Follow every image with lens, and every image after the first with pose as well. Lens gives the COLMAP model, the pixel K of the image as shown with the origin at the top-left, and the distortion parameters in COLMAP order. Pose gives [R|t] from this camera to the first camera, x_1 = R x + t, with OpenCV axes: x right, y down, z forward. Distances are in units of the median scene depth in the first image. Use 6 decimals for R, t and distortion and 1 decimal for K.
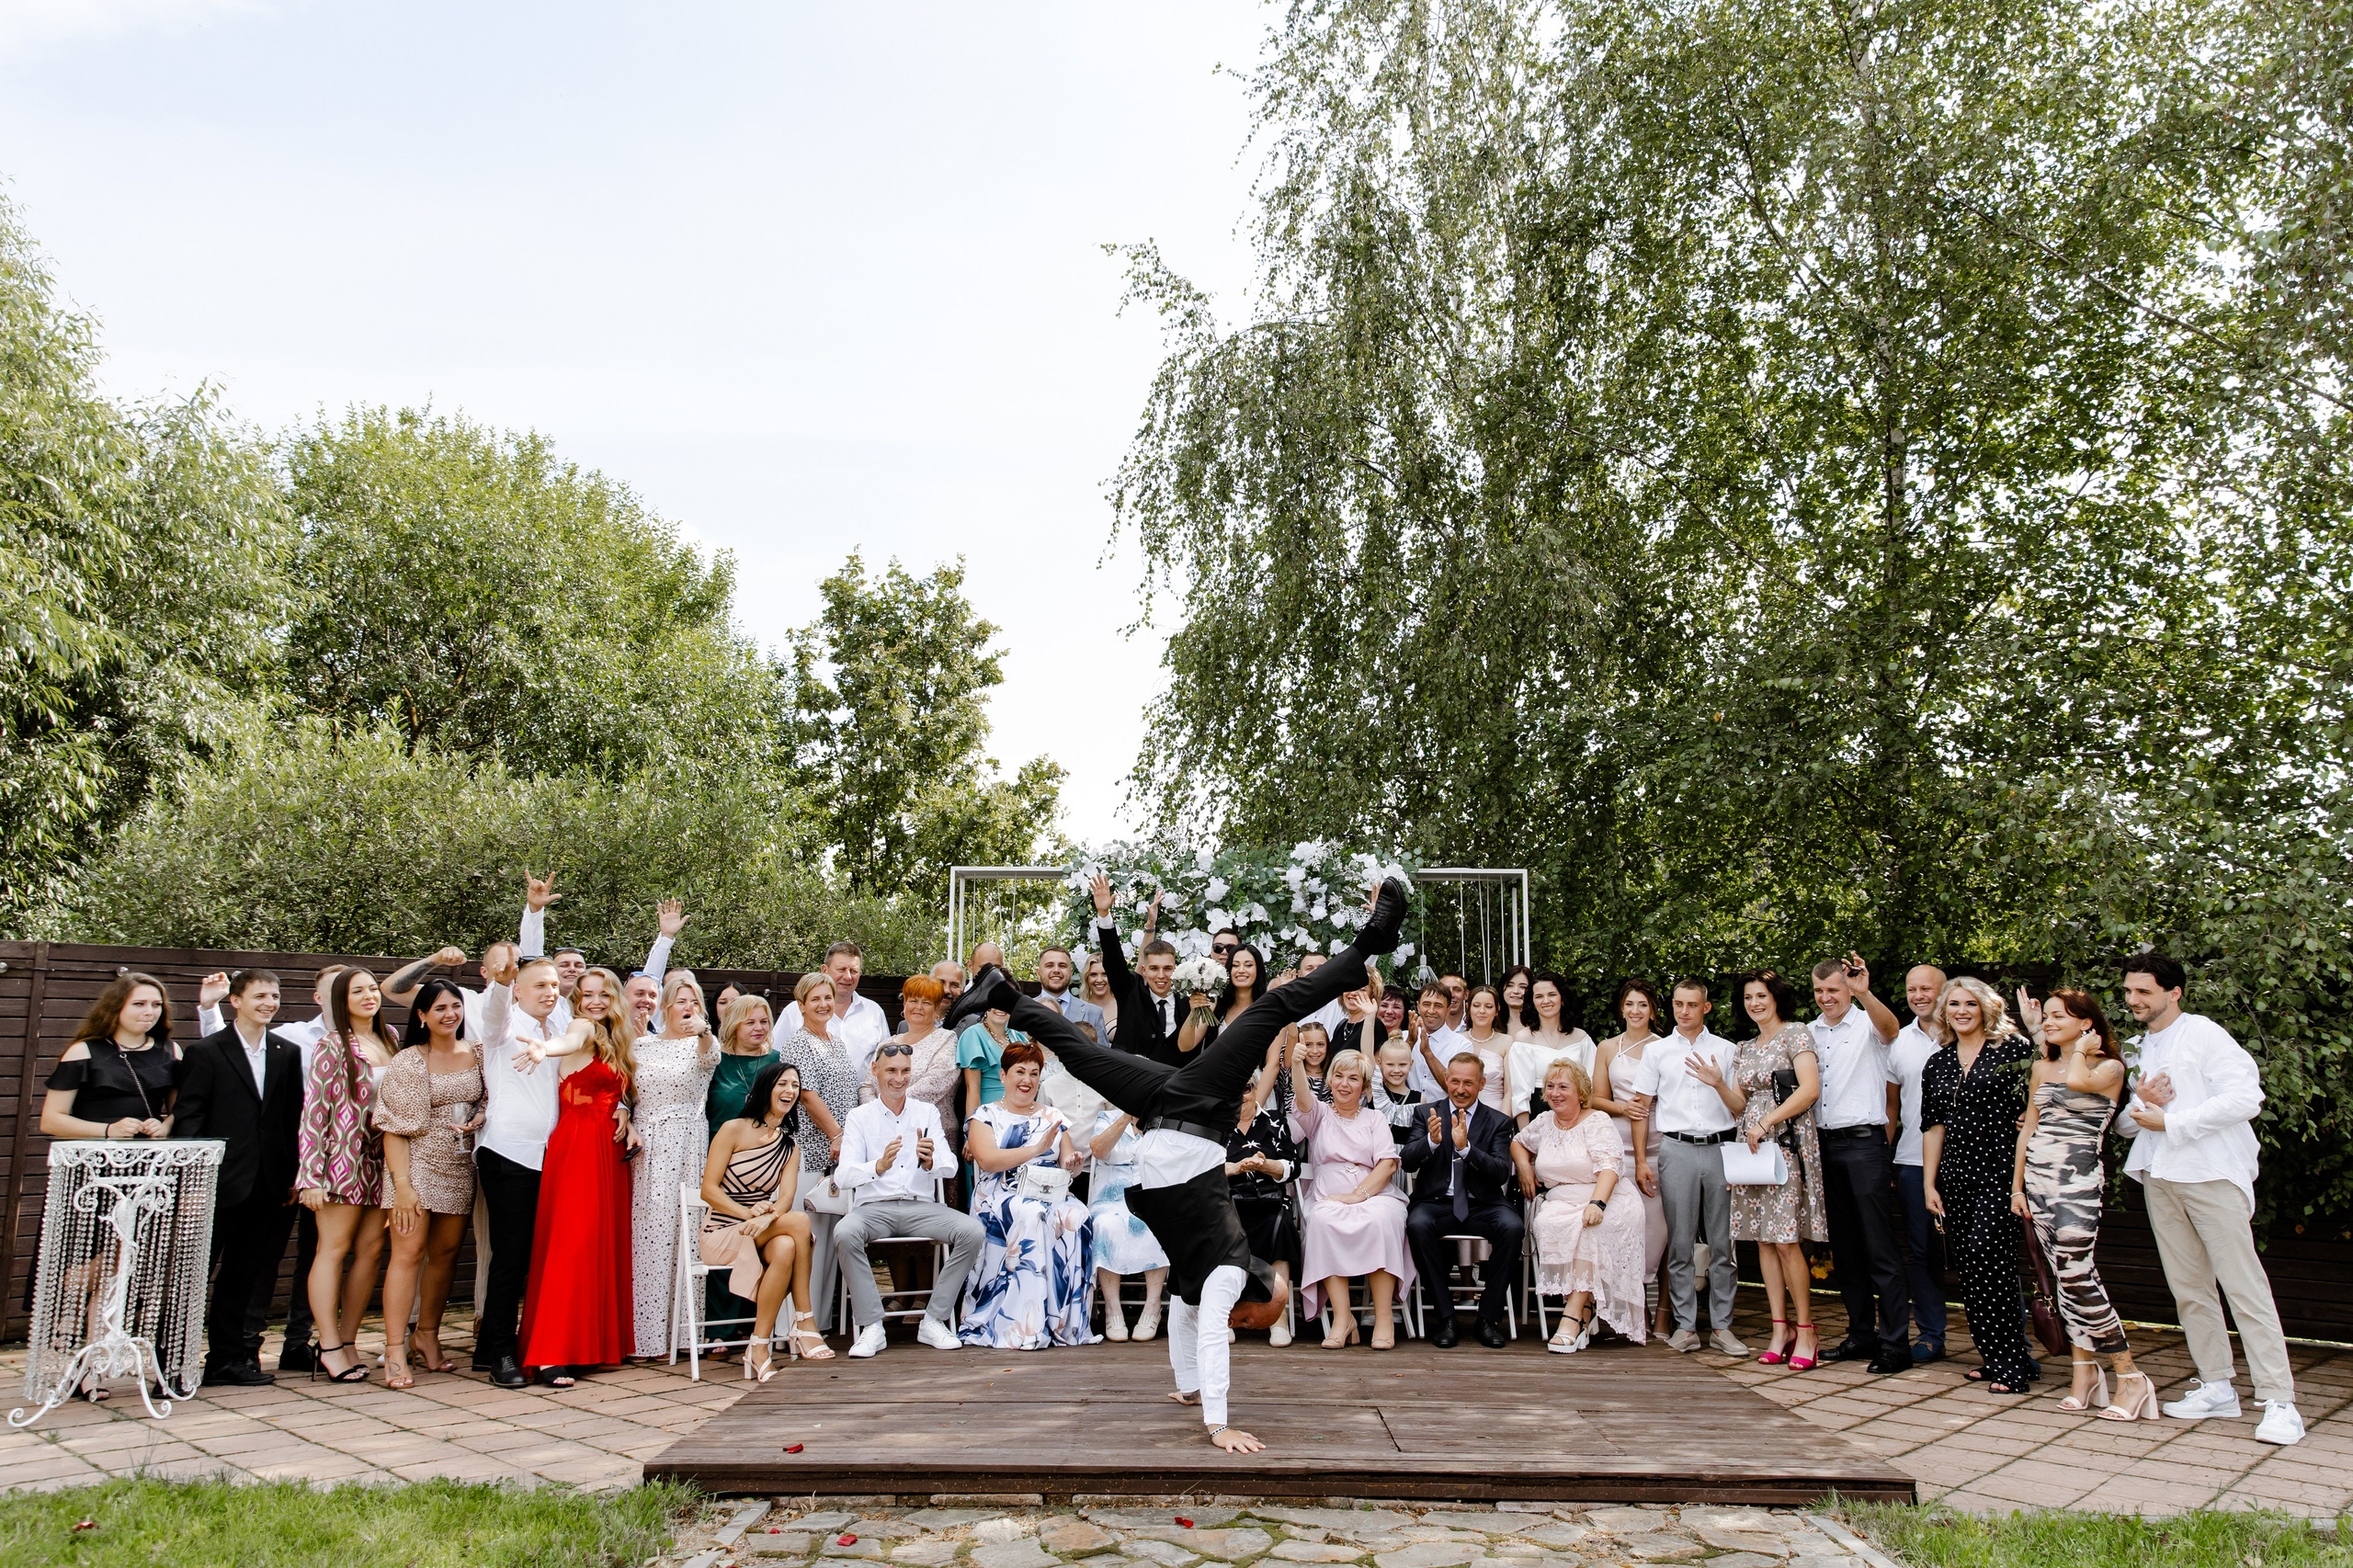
lens RADIAL K [[1653.1, 0, 1176.5], [0, 1653.1, 784.0], [0, 0, 1]] dist [0.004793, 0.005135]
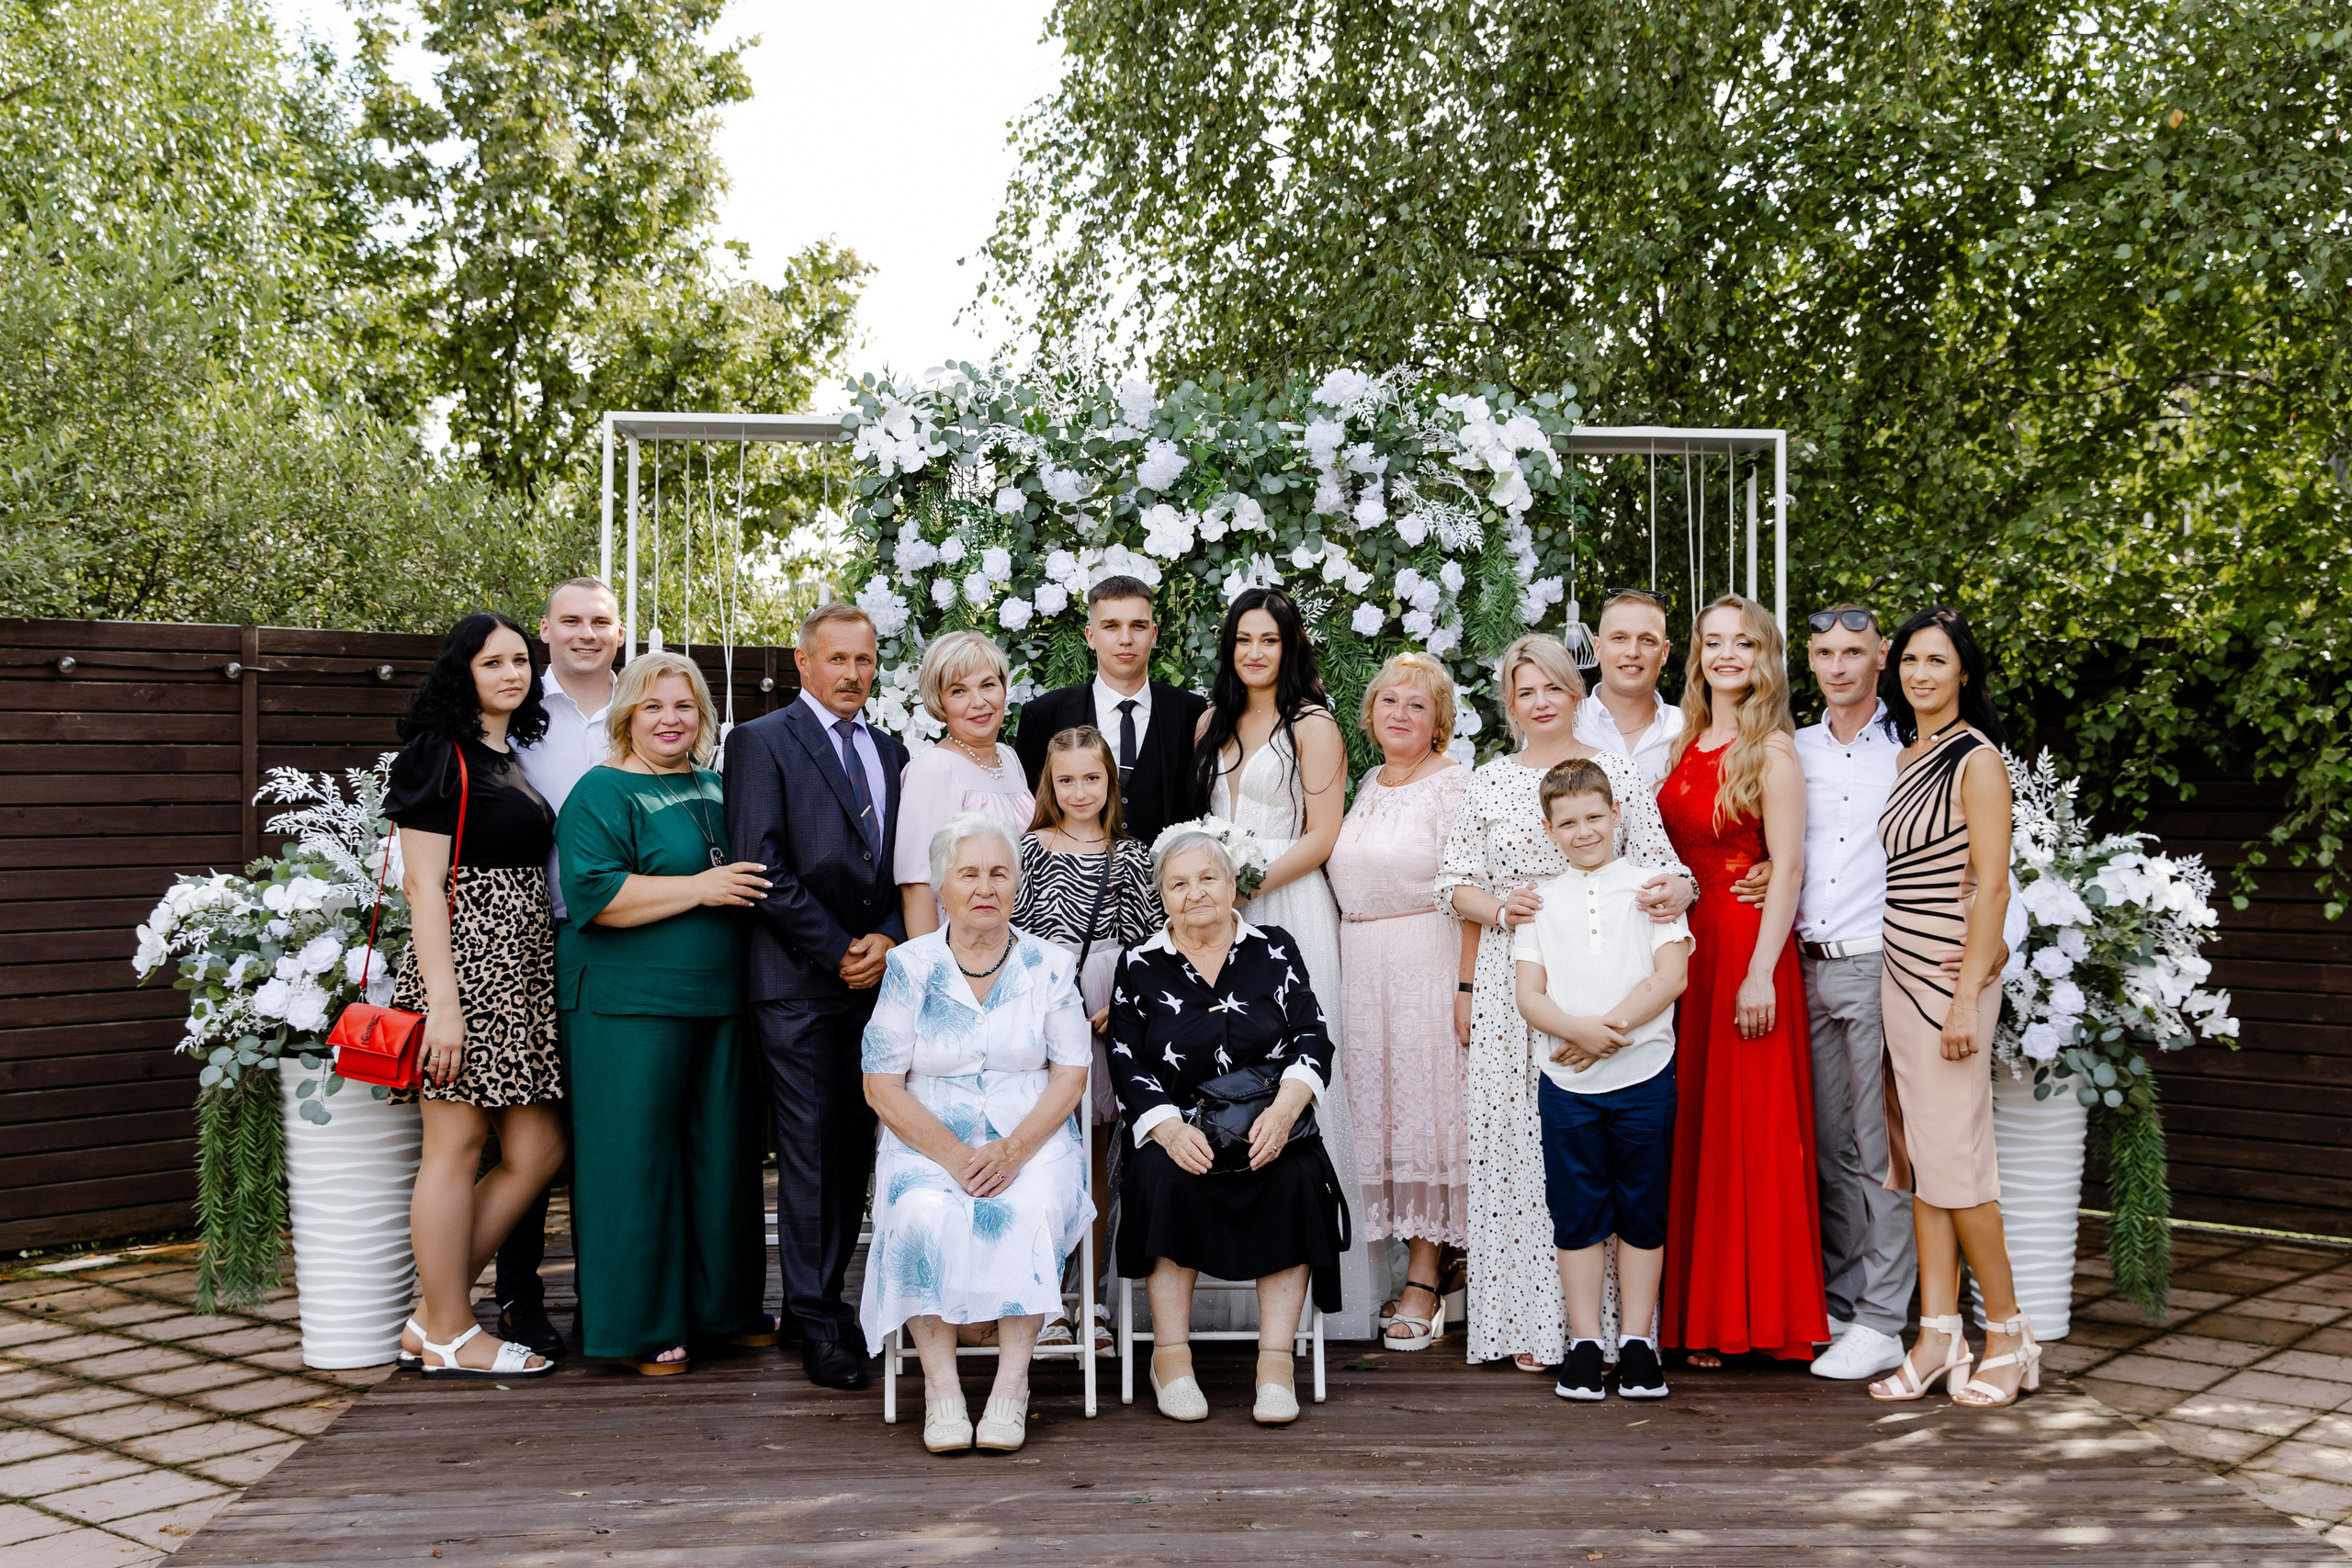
lens RADIAL K [[2459.7, 0, 1277.2], [0, 2459.7, 707.7], [0, 0, 1]] dist [0.030223, -0.021853]
pose [[0.996199, 0.000654, 0.087109, -0.004023], [-0.013693, 0.988718, 0.149165, 0.021637], [-0.086029, -0.149791, 0.984968, 0.228285]]
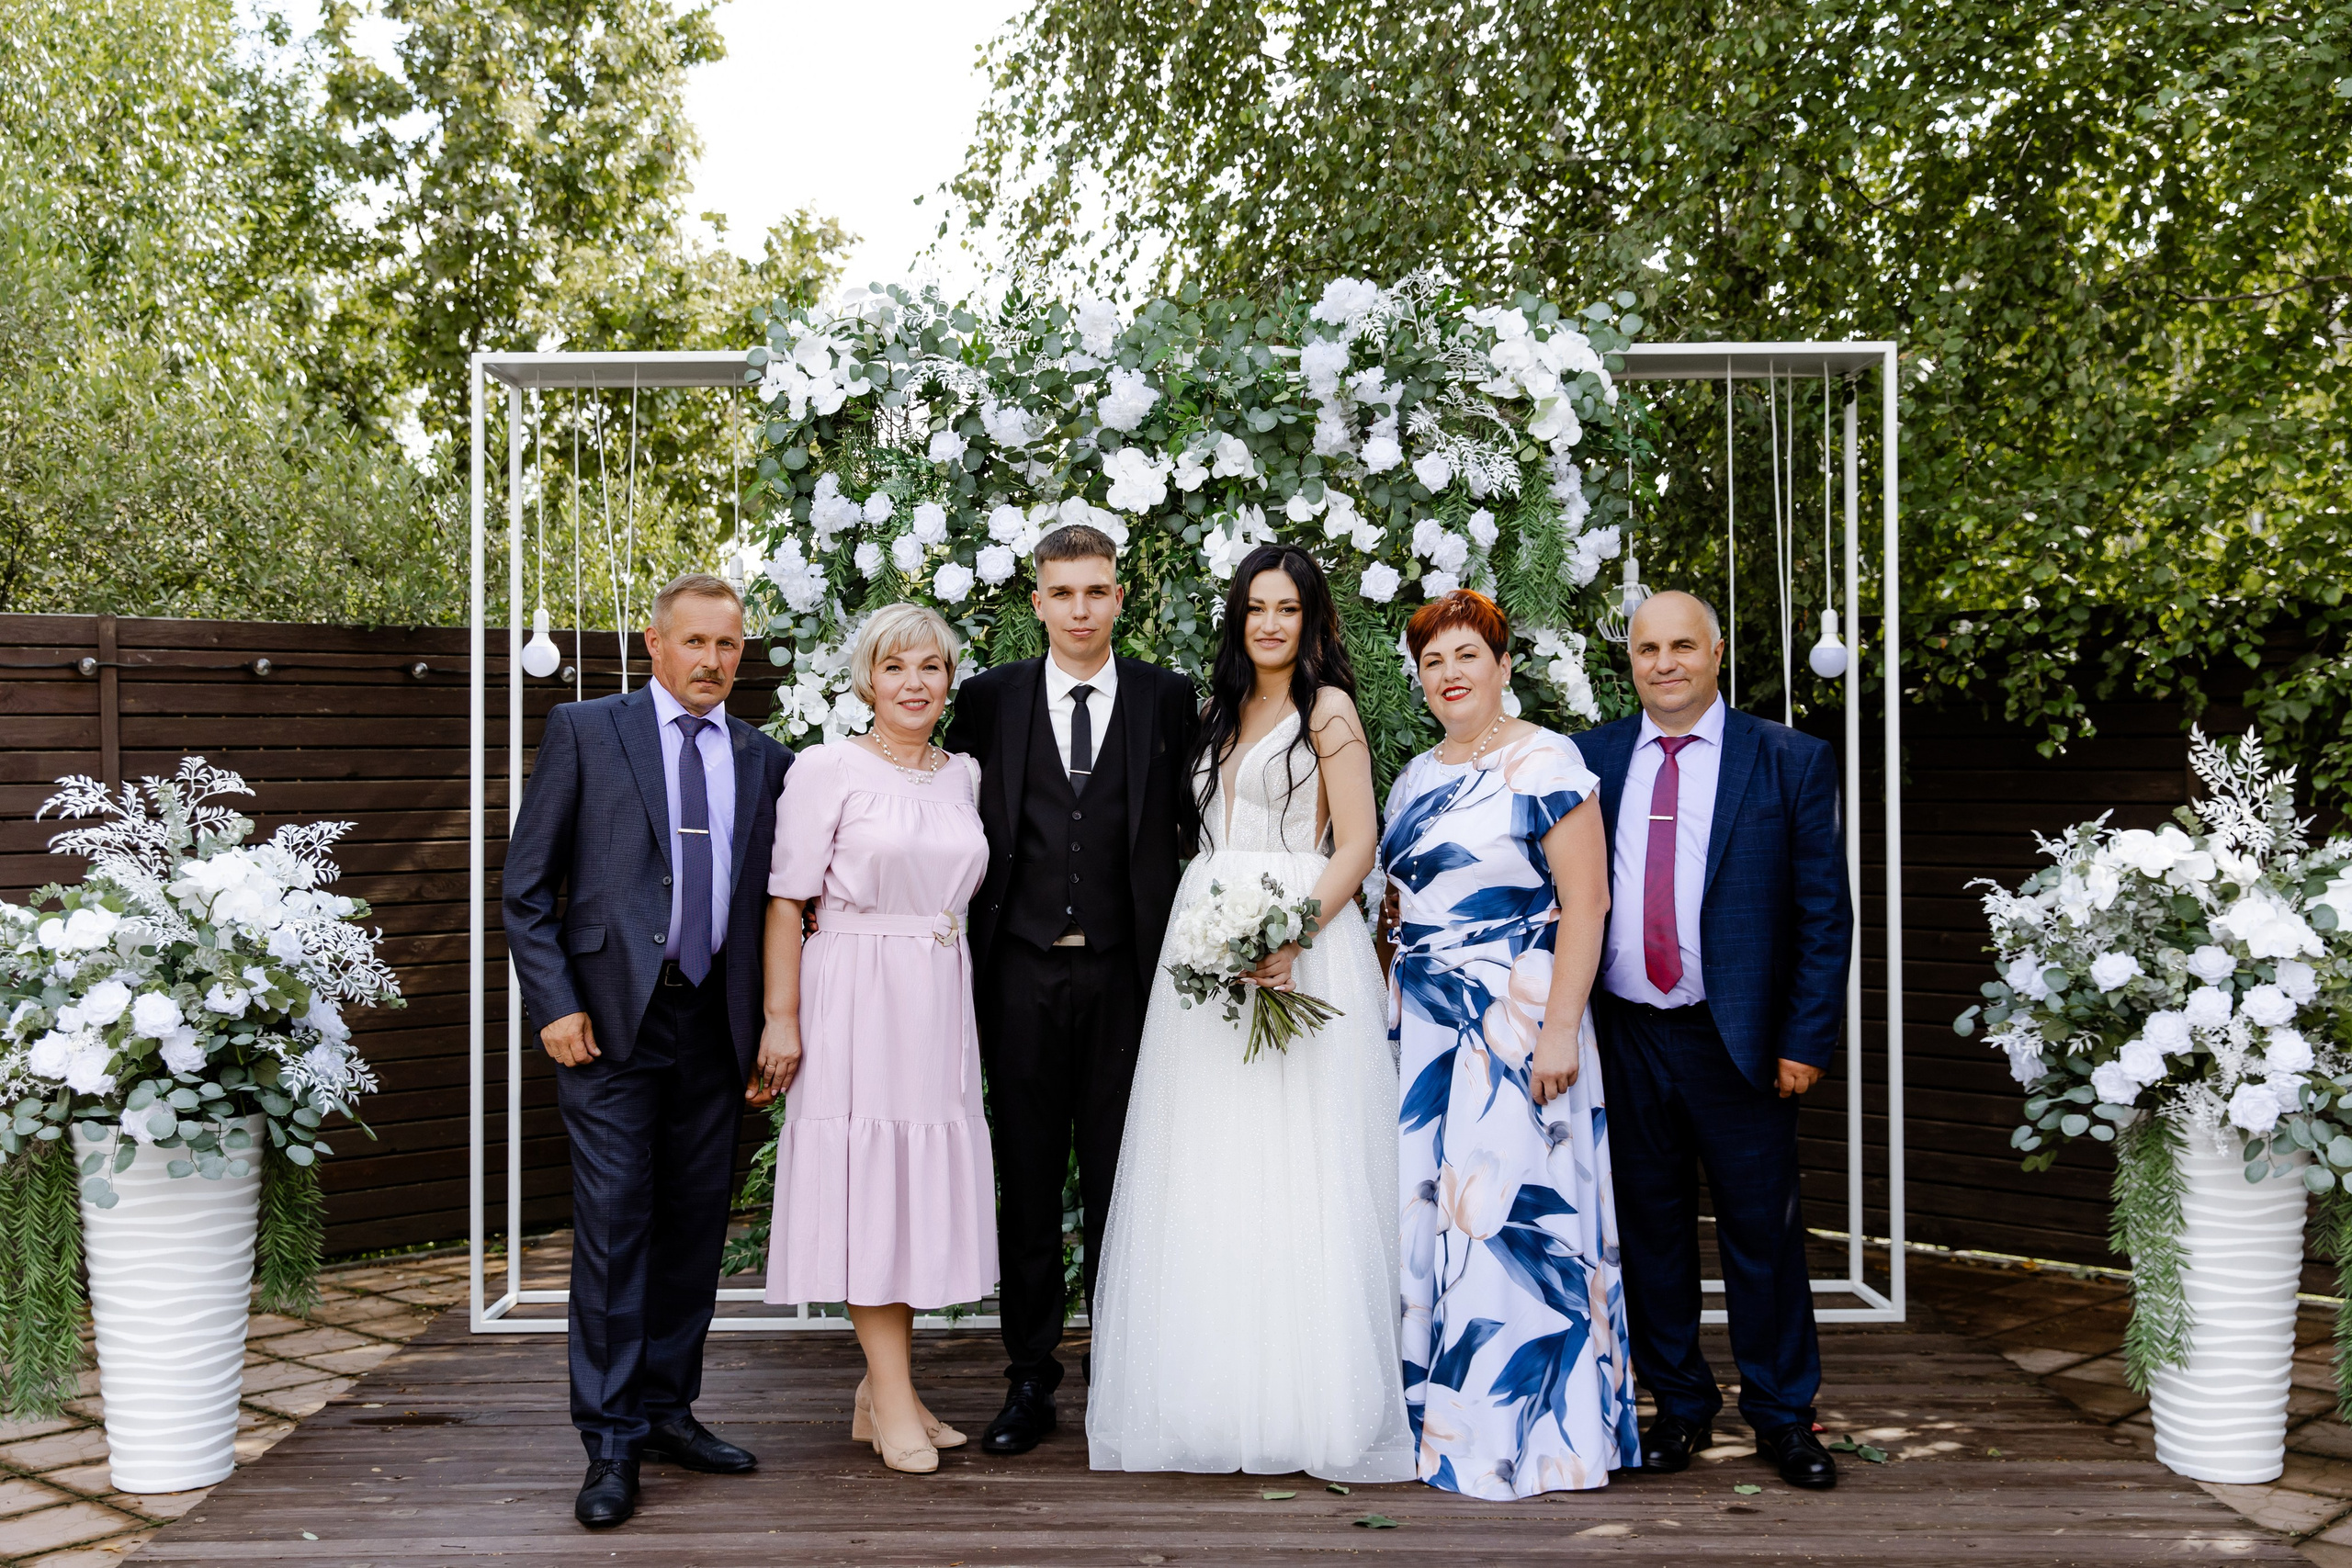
lens RADIAL K [[2401.0, 0, 1105.8], [0, 2401.0, 787.2], [0, 0, 1]] dist [-0.001103, -0.006196]
pose [[0.999924, -0.012036, 0.002819, 0.013528], [0.011319, 0.983126, 0.182581, 0.041430], [-0.004969, -0.182535, 0.983187, 0.340671]]
